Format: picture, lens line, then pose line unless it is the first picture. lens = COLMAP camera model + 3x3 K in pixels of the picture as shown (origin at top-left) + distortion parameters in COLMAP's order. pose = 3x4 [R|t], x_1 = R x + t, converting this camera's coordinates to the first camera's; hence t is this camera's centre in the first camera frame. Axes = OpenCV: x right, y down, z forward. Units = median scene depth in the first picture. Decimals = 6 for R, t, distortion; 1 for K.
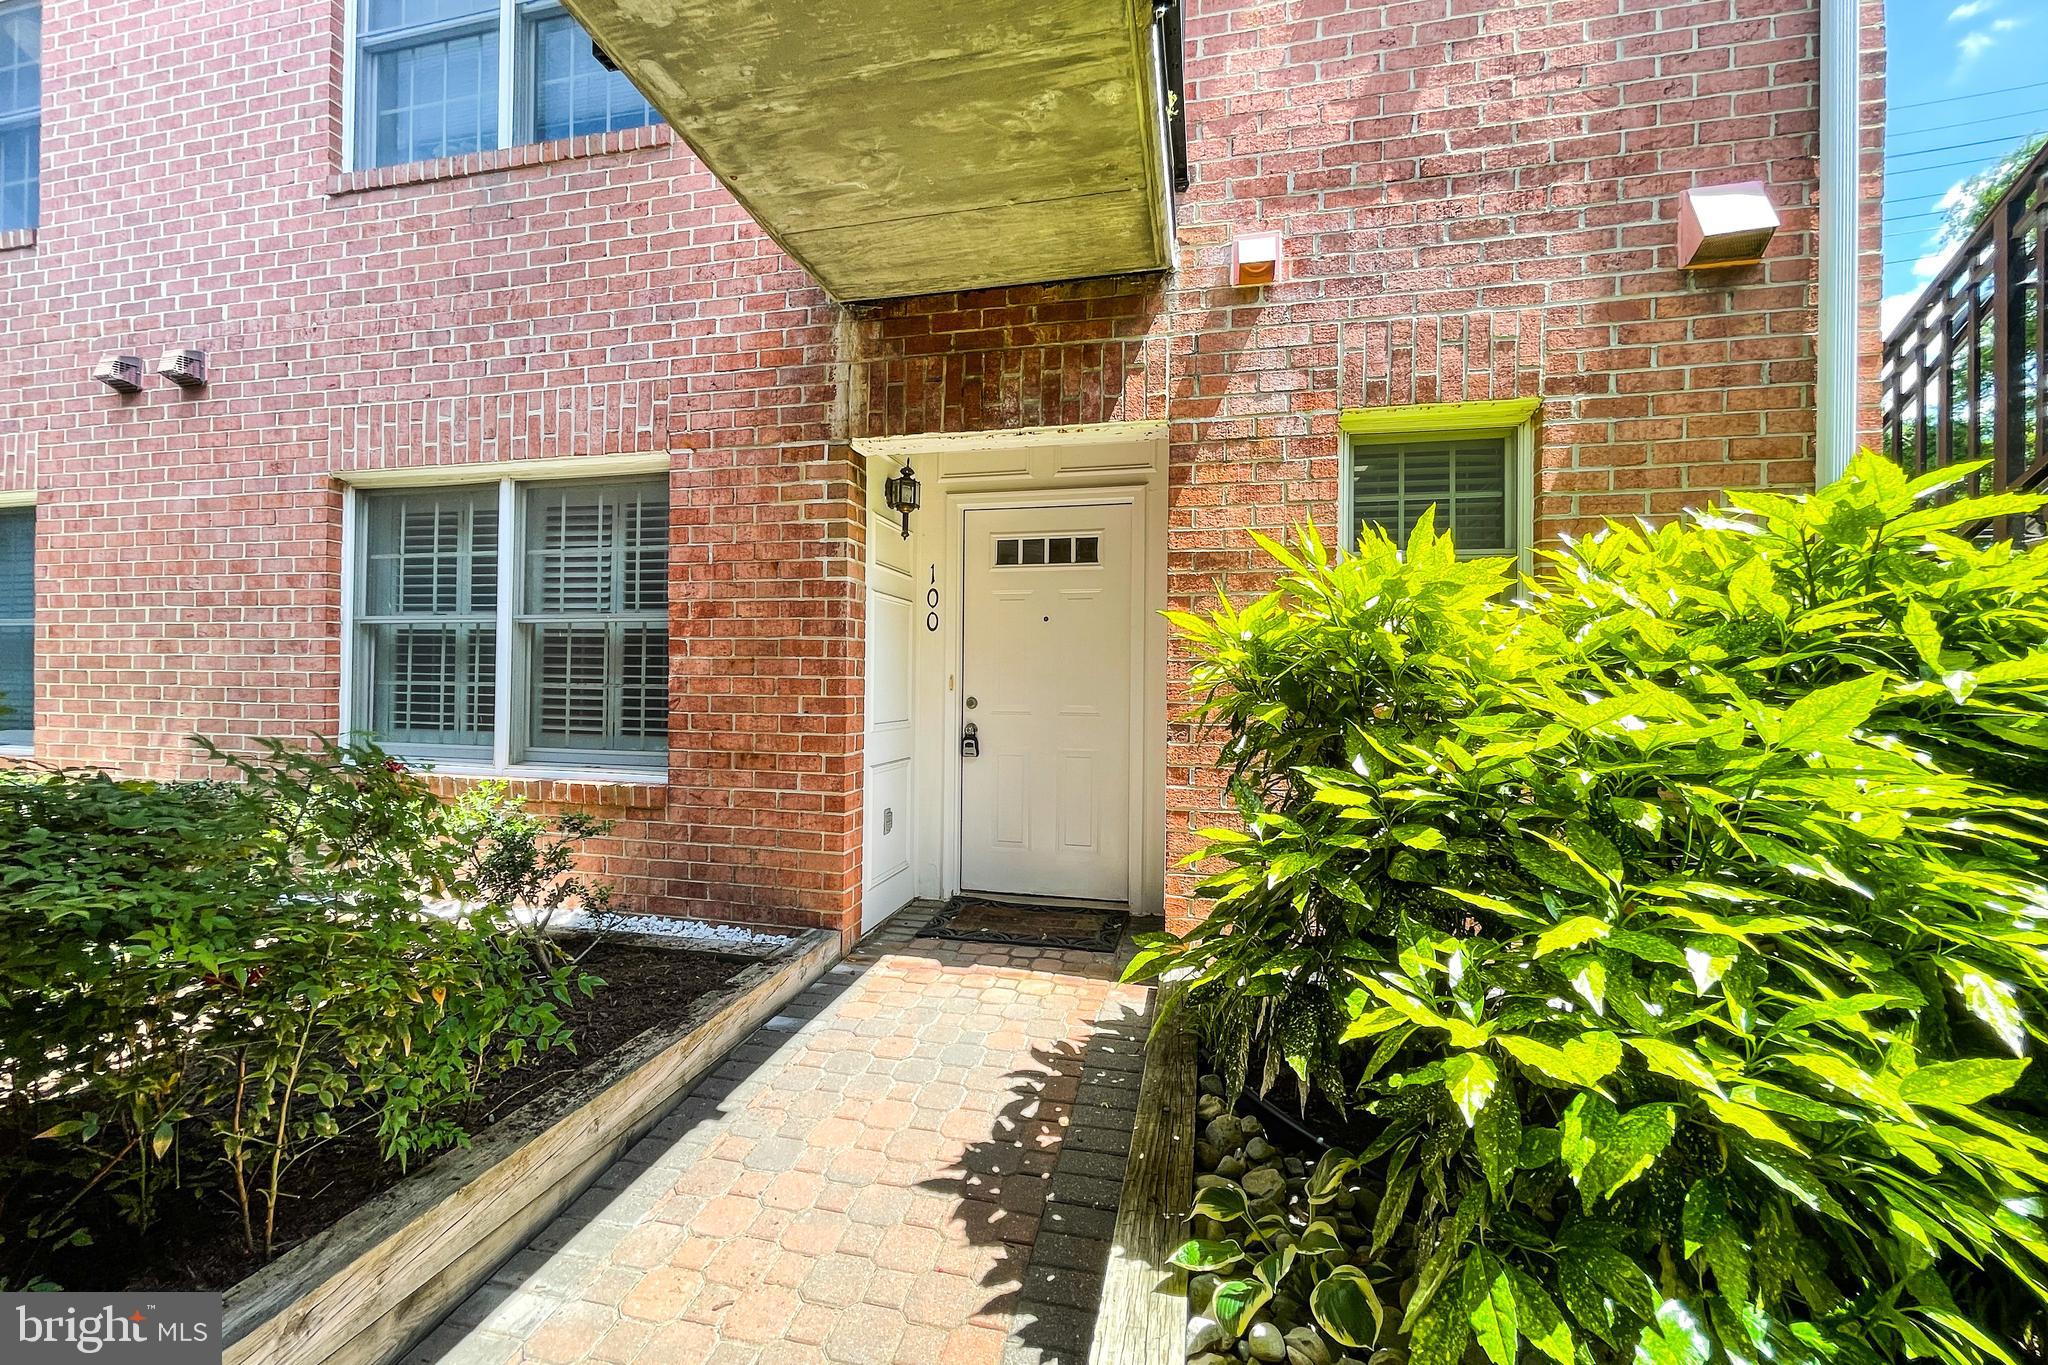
lens RADIAL K [[812.6, 0, 1021.7], [0, 812.6, 680.5], [0, 0, 1]] dist [-0.008319, -0.000631]
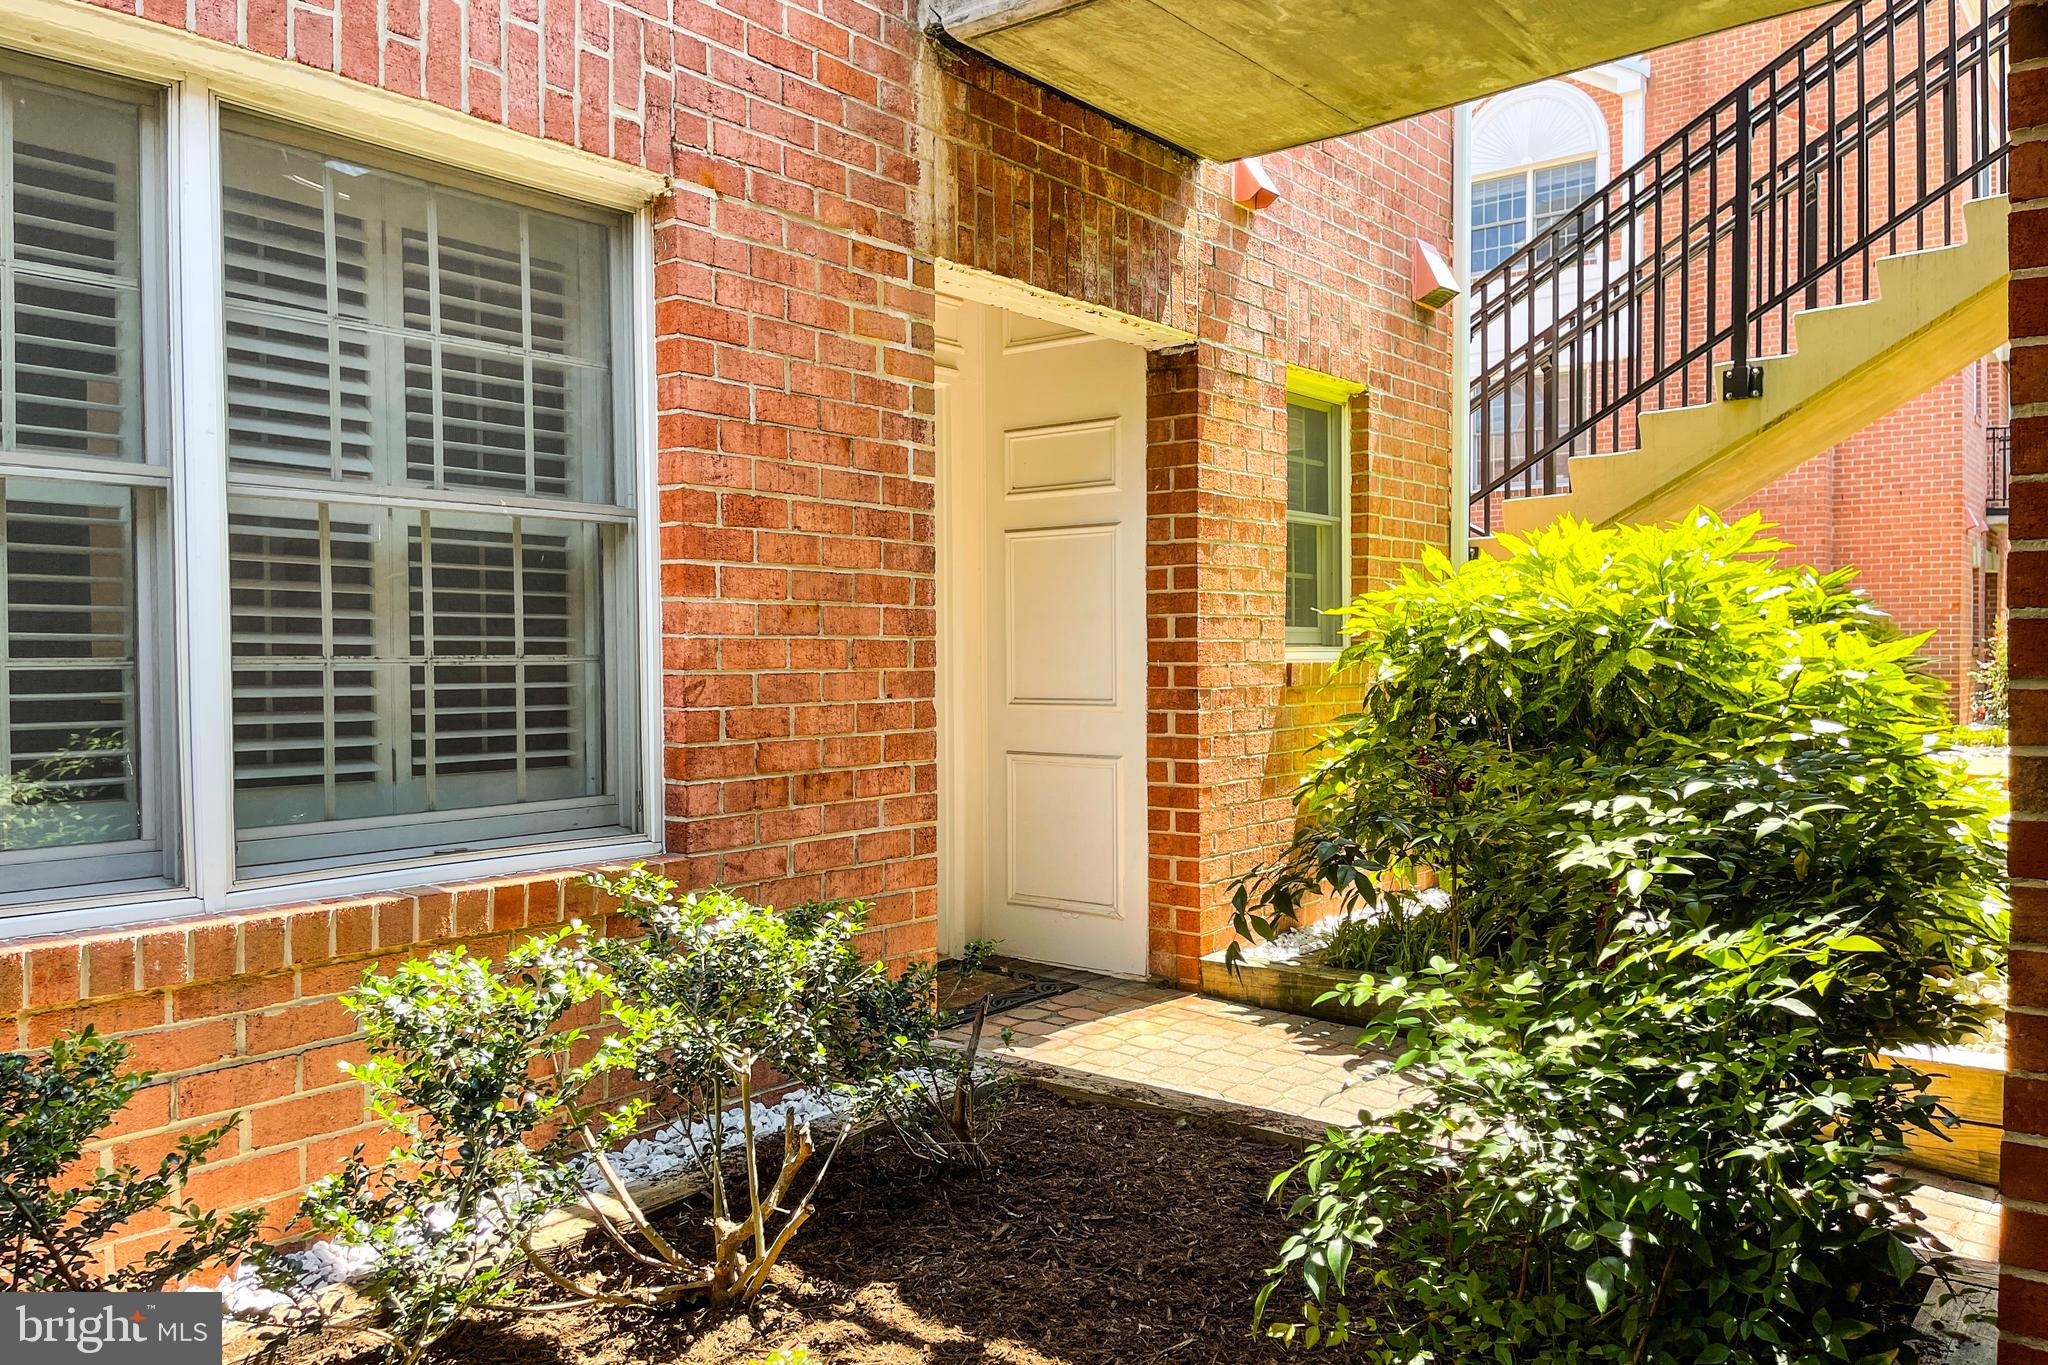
lens RADIAL K [[1500.4, 0, 1019.9], [0, 1500.4, 678.1], [0, 0, 1]] dist [0.020127, -0.017998]
pose [[0.439086, -0.029798, 0.897951, -1.205750], [0.003099, 0.999494, 0.031652, -0.009271], [-0.898440, -0.011115, 0.438956, 0.419452]]
